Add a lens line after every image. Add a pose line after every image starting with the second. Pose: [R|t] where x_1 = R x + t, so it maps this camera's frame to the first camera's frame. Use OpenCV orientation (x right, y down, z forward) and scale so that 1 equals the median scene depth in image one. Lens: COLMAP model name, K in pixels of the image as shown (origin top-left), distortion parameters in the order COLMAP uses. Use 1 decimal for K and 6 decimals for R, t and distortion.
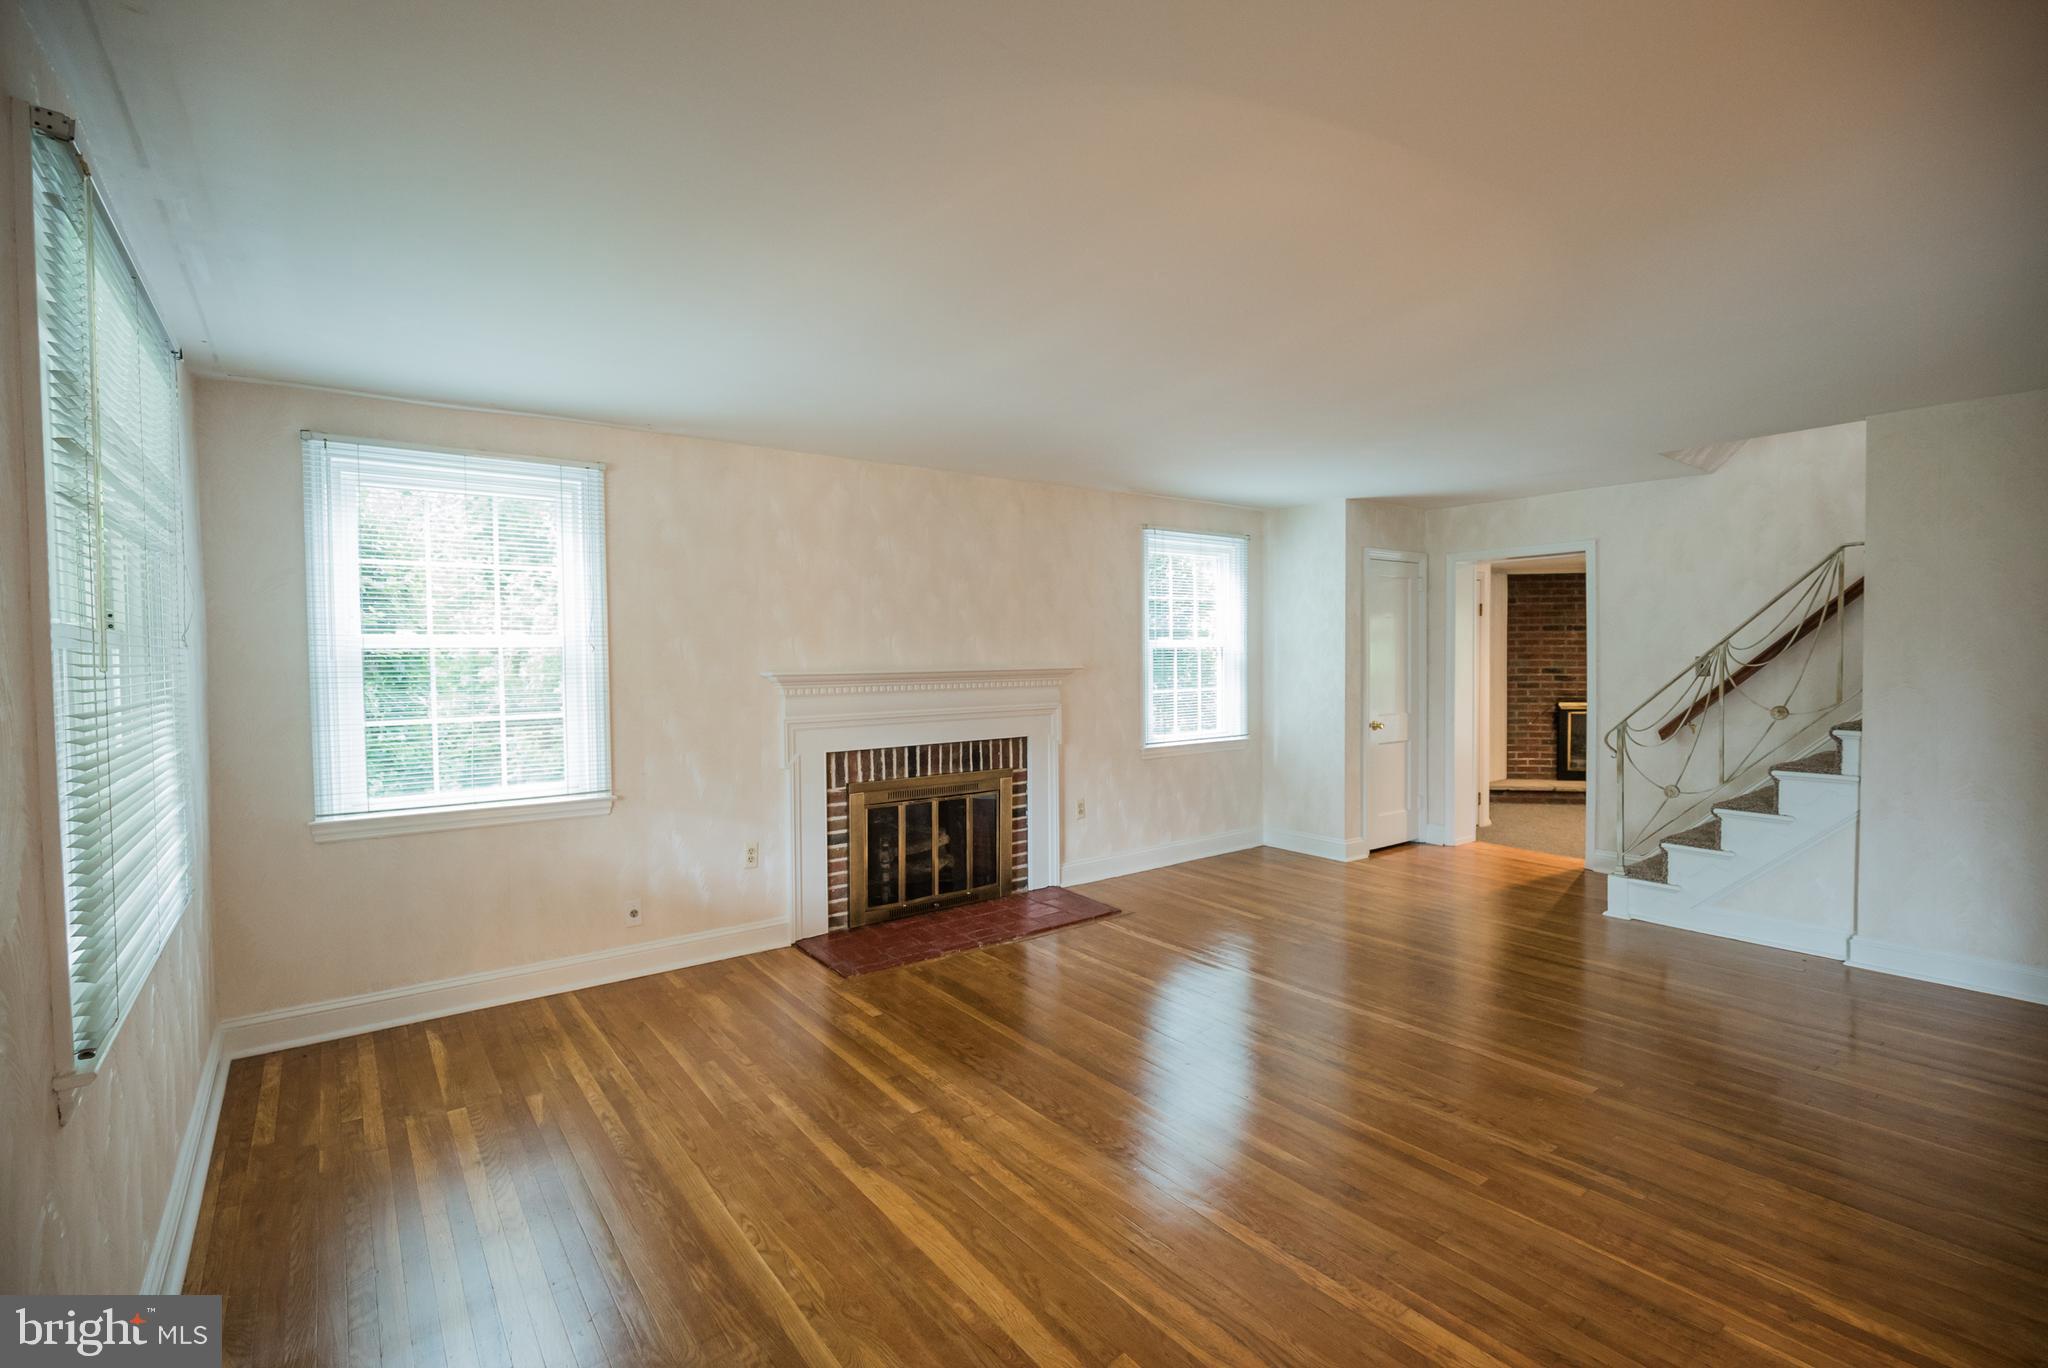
lens RADIAL K [[925.4, 0, 1024.0], [0, 925.4, 684.0], [0, 0, 1]] dist [-0.001376, -0.000302]
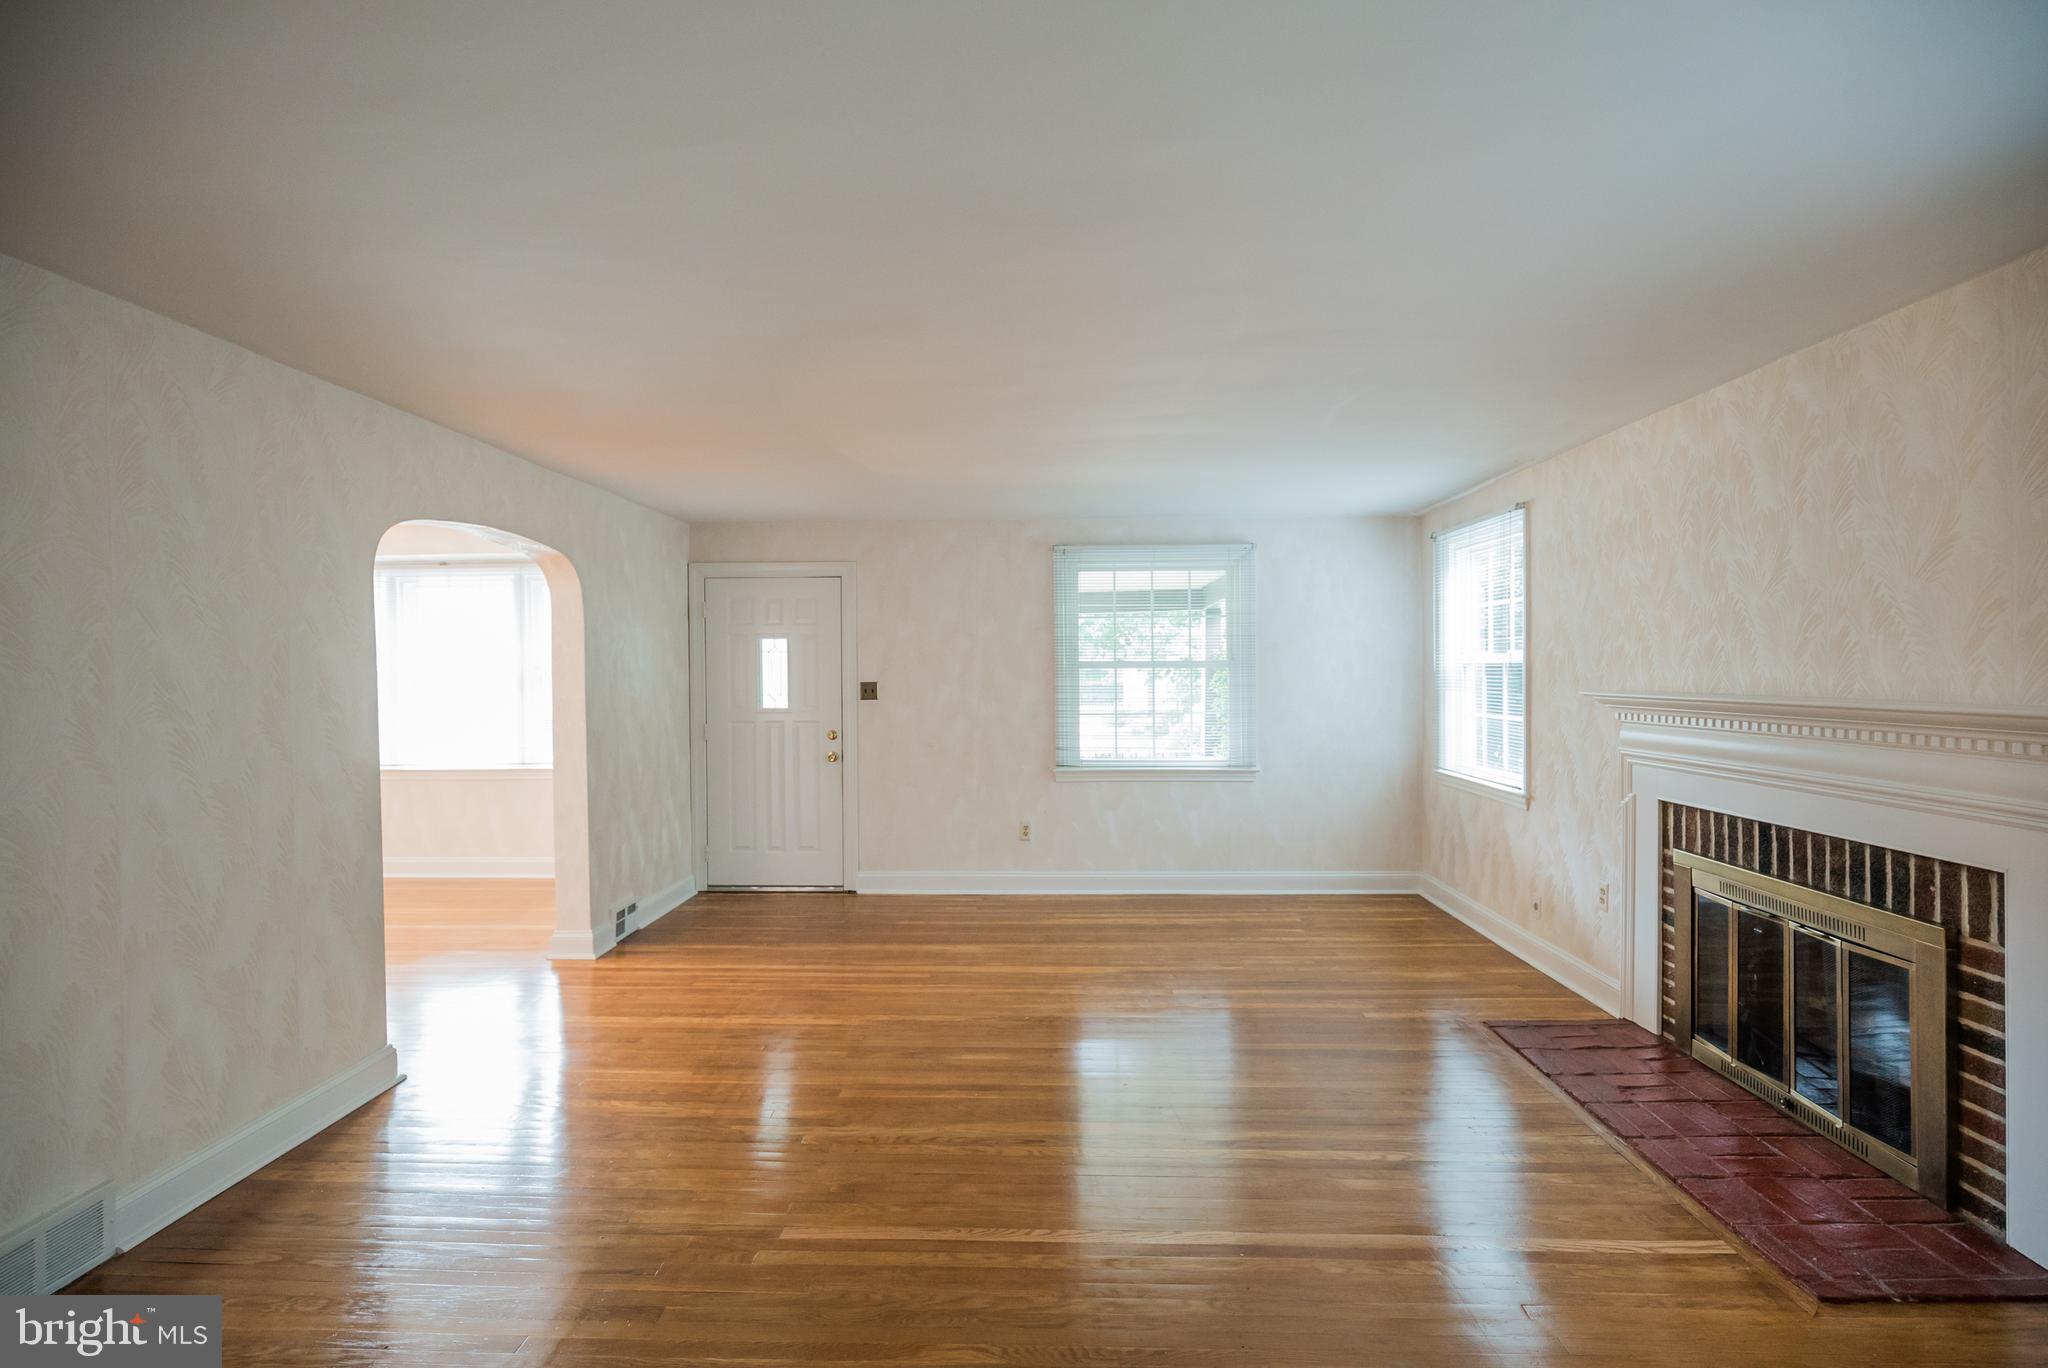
lens RADIAL K [[925.4, 0, 1024.0], [0, 925.4, 684.0], [0, 0, 1]] dist [-0.001376, -0.000302]
pose [[-0.634266, 0.026012, -0.772677, 0.707155], [-0.012210, 0.998972, 0.043652, -0.049029], [0.773019, 0.037121, -0.633296, 1.069102]]
